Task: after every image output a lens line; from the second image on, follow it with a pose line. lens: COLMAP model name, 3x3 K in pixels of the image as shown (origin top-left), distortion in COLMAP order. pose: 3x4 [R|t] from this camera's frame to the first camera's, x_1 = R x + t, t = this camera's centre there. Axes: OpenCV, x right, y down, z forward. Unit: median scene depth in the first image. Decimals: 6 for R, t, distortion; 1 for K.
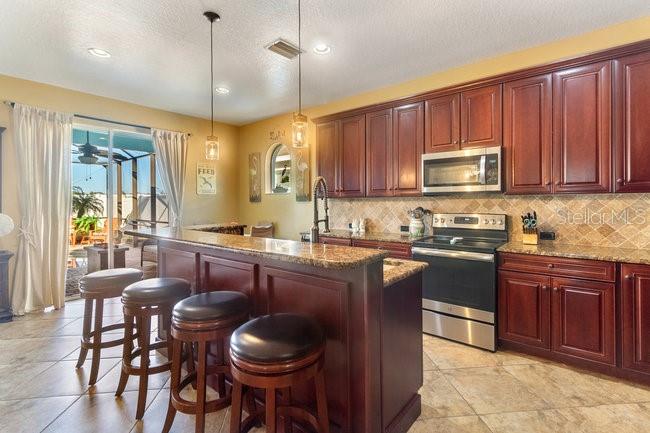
lens RADIAL K [[304.8, 0, 330.4], [0, 304.8, 205.3], [0, 0, 1]] dist [0.002700, 0.000429]
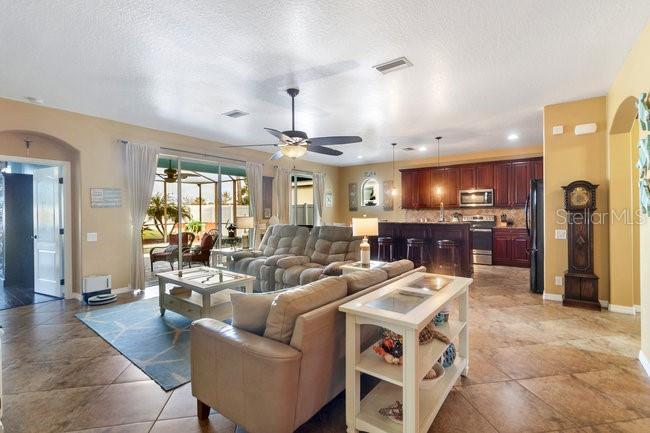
lens RADIAL K [[299.3, 0, 330.0], [0, 299.3, 214.3], [0, 0, 1]] dist [0.002701, -0.000659]
pose [[0.998218, -0.003970, 0.059541, -0.944729], [0.004087, 0.999990, -0.001837, 0.022407], [-0.059533, 0.002077, 0.998224, -1.410649]]
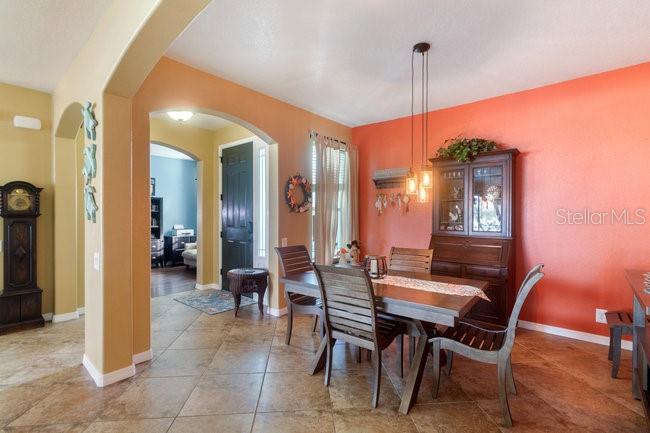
lens RADIAL K [[299.3, 0, 330.0], [0, 299.3, 214.3], [0, 0, 1]] dist [0.002701, -0.000659]
pose [[0.016221, 0.008877, 0.999829, -0.872239], [0.008028, 0.999927, -0.009008, 0.019838], [-0.999836, 0.008173, 0.016149, -1.337177]]
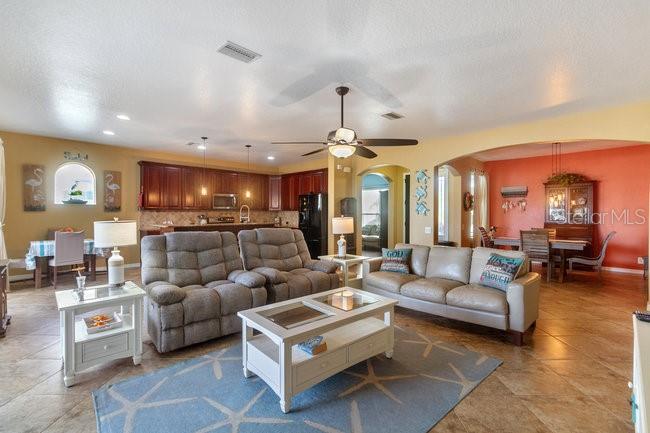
lens RADIAL K [[297.3, 0, 327.7], [0, 297.3, 214.6], [0, 0, 1]] dist [0.000859, 0.000263]
pose [[0.113426, -0.000137, 0.993546, -2.240921], [0.008317, 0.999965, -0.000811, 0.018508], [-0.993512, 0.008355, 0.113423, -0.229613]]
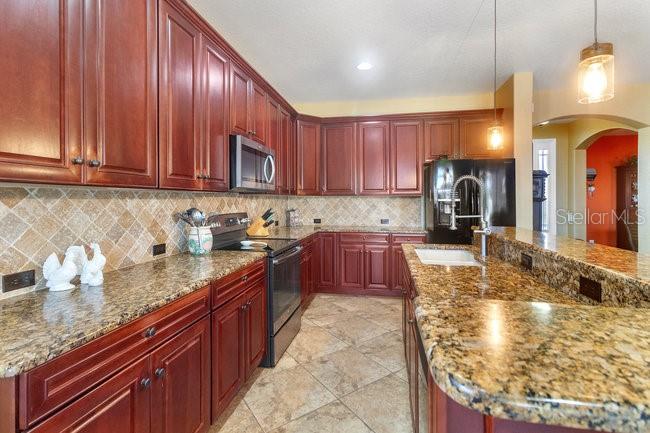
lens RADIAL K [[304.8, 0, 328.9], [0, 304.8, 201.0], [0, 0, 1]] dist [0.002545, 0.000511]
pose [[-0.470872, 0.003275, 0.882196, -0.493235], [0.015332, 0.999872, 0.004472, -0.009331], [-0.882068, 0.015632, -0.470862, 1.288469]]
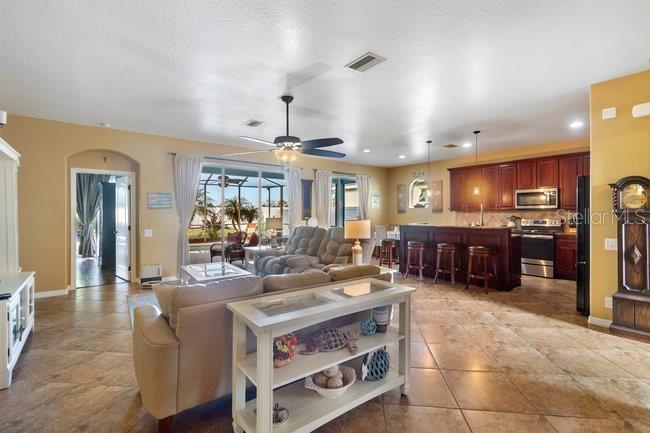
lens RADIAL K [[297.3, 0, 327.7], [0, 297.3, 214.6], [0, 0, 1]] dist [0.000859, 0.000263]
pose [[0.976838, 0.003989, -0.213941, -0.572817], [-0.005521, 0.999963, -0.006563, 0.021866], [0.213907, 0.007592, 0.976825, -1.381987]]
